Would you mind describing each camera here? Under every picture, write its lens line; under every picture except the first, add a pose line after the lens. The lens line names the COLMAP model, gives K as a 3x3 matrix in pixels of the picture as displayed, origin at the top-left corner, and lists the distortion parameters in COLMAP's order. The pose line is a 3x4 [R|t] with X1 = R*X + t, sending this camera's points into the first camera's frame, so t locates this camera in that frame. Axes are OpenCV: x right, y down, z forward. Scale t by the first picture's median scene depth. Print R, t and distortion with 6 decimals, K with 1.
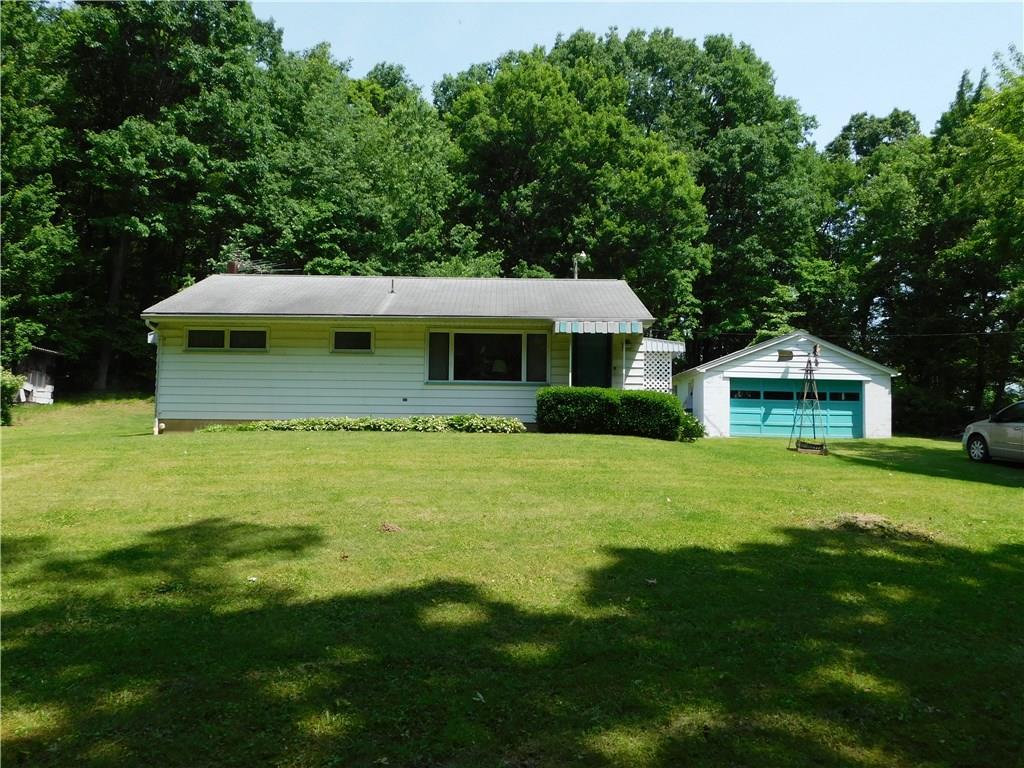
lens RADIAL K [[825.7, 0, 505.2], [0, 825.7, 379.6], [0, 0, 1]] dist [-0.007432, 0.004555]
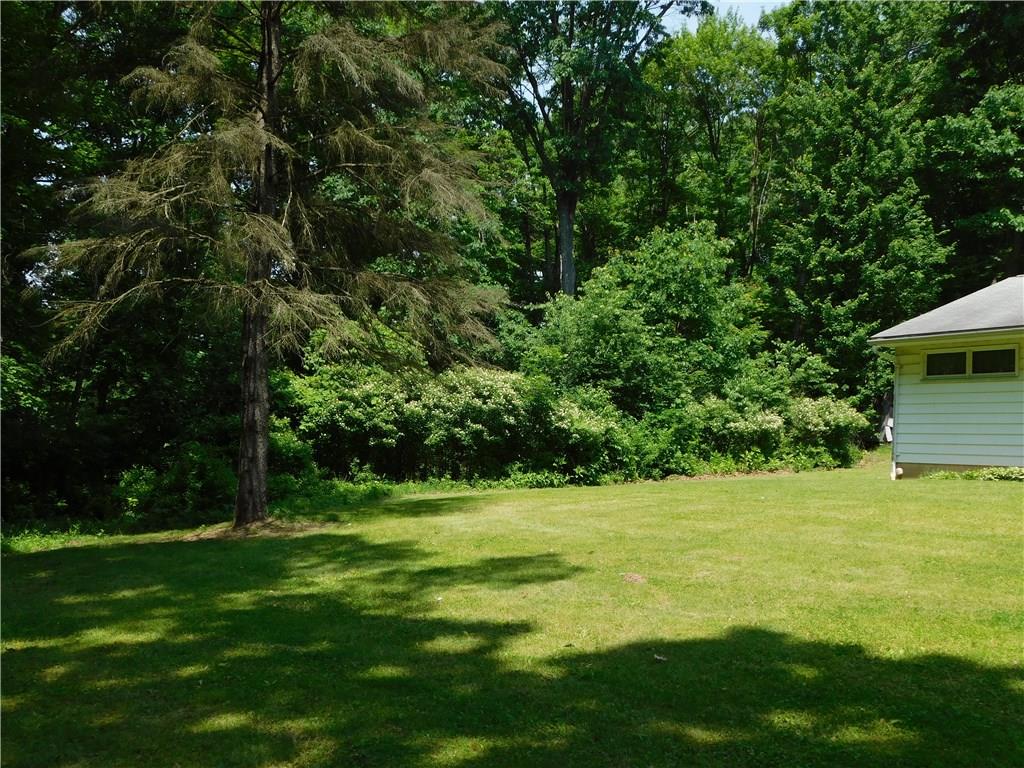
lens RADIAL K [[1066.3, 0, 509.1], [0, 1066.3, 384.1], [0, 0, 1]] dist [-0.004907, 0.000000]
pose [[0.537844, -0.042775, -0.841958, 0.199294], [0.020722, 0.999081, -0.037520, 0.000255], [0.842789, 0.002733, 0.538236, 0.057271]]
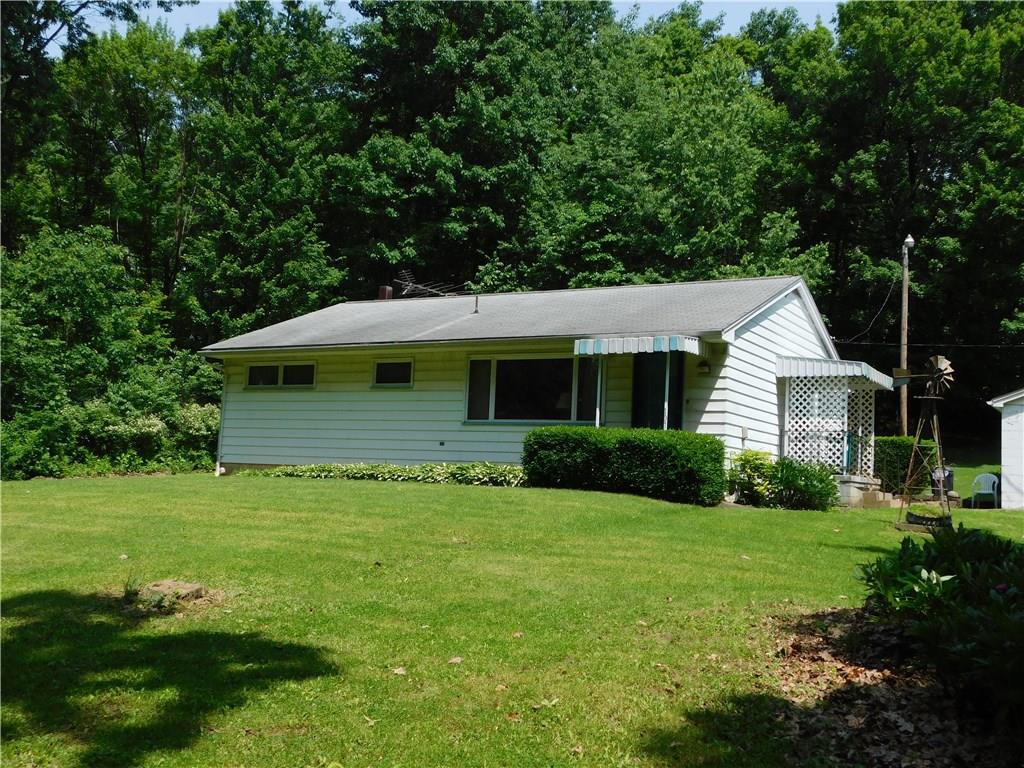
lens RADIAL K [[1066.3, 0, 510.3], [0, 1066.3, 385.4], [0, 0, 1]] dist [-0.004907, 0.000000]
pose [[0.862684, -0.021562, -0.505283, 0.330565], [0.002443, 0.999257, -0.038469, 0.005362], [0.505737, 0.031952, 0.862096, 0.085841]]
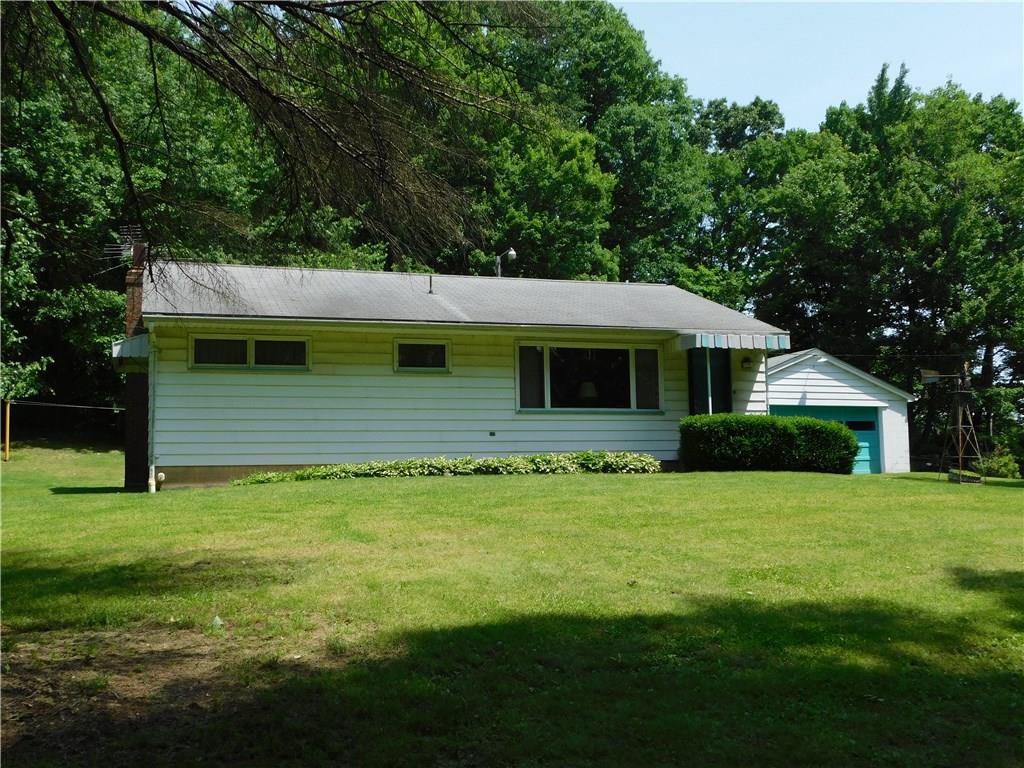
lens RADIAL K [[1066.3, 0, 502.7], [0, 1066.3, 378.5], [0, 0, 1]] dist [-0.004907, 0.000000]
pose [[0.955156, 0.001158, 0.296099, -0.283211], [0.008641, 0.999457, -0.031782, 0.003303], [-0.295975, 0.032916, 0.954628, 0.038563]]
